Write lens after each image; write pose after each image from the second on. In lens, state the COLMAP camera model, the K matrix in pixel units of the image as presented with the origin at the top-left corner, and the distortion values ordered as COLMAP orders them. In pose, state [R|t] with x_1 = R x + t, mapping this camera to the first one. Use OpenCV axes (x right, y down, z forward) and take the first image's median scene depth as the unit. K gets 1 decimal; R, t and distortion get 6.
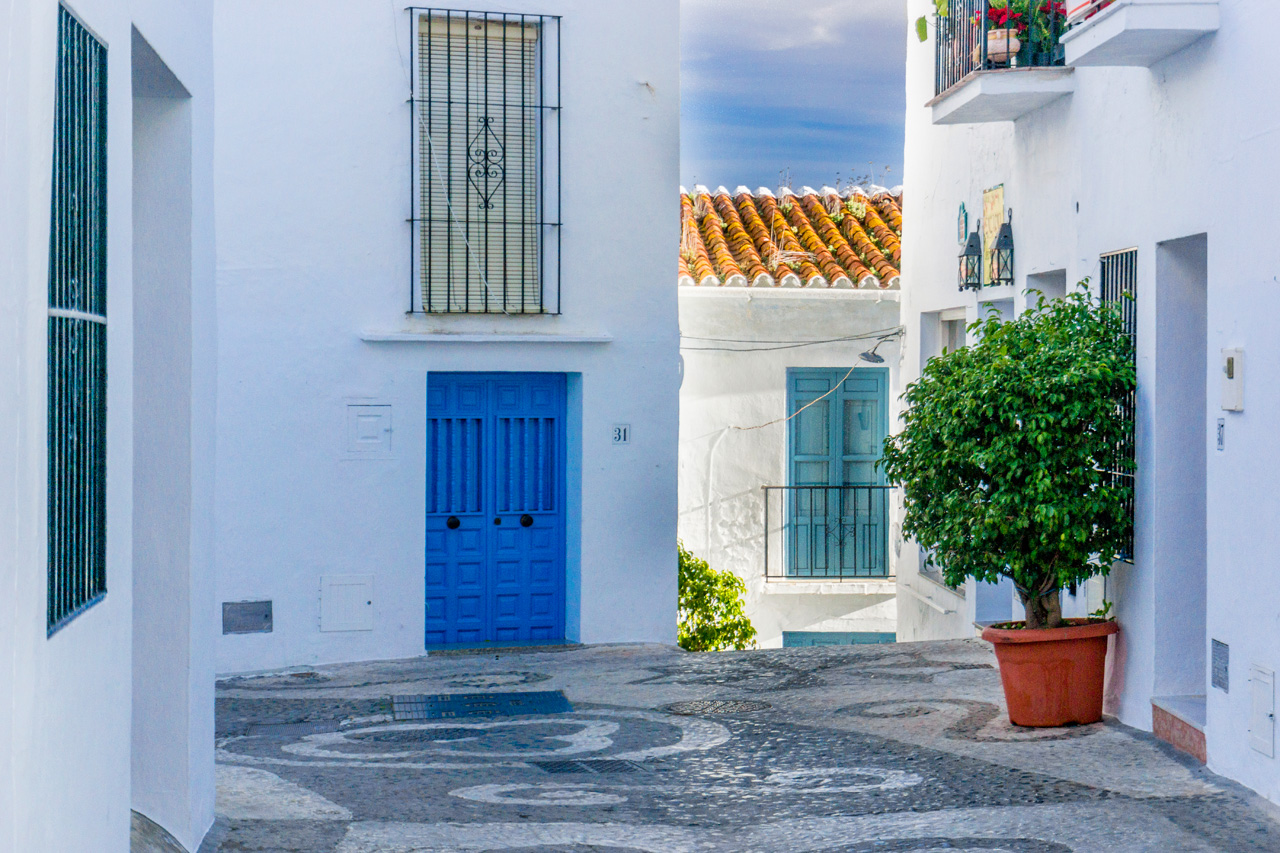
lens RADIAL K [[2970.8, 0, 639.4], [0, 2970.8, 426.9], [0, 0, 1]] dist [0.021893, 0.000000]
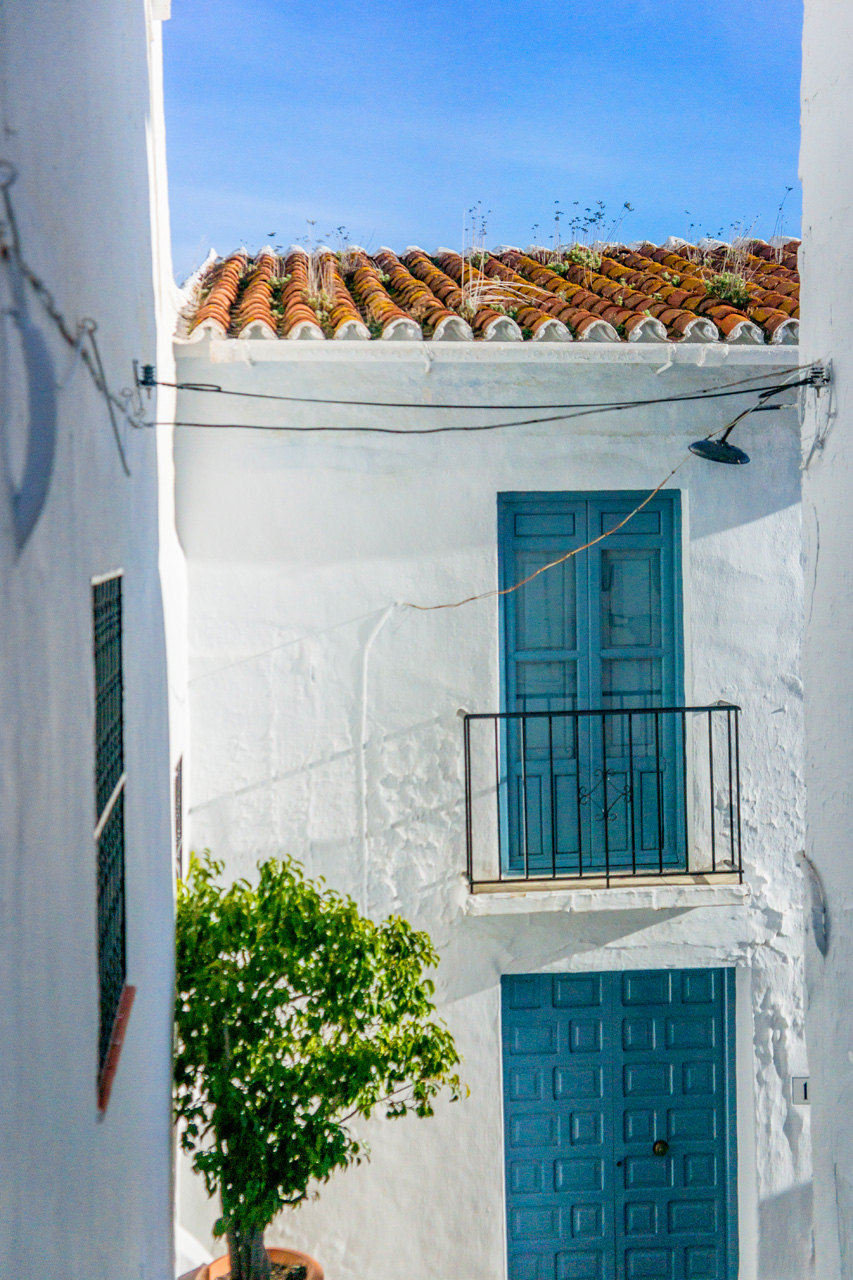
lens RADIAL K [[1641.5, 0, 427.4], [0, 1641.5, 641.4], [0, 0, 1]] dist [0.015746, 0.000000]
pose [[0.999051, -0.023212, 0.036861, 0.024836], [0.021047, 0.998090, 0.058078, -0.010498], [-0.038139, -0.057247, 0.997631, 0.700015]]
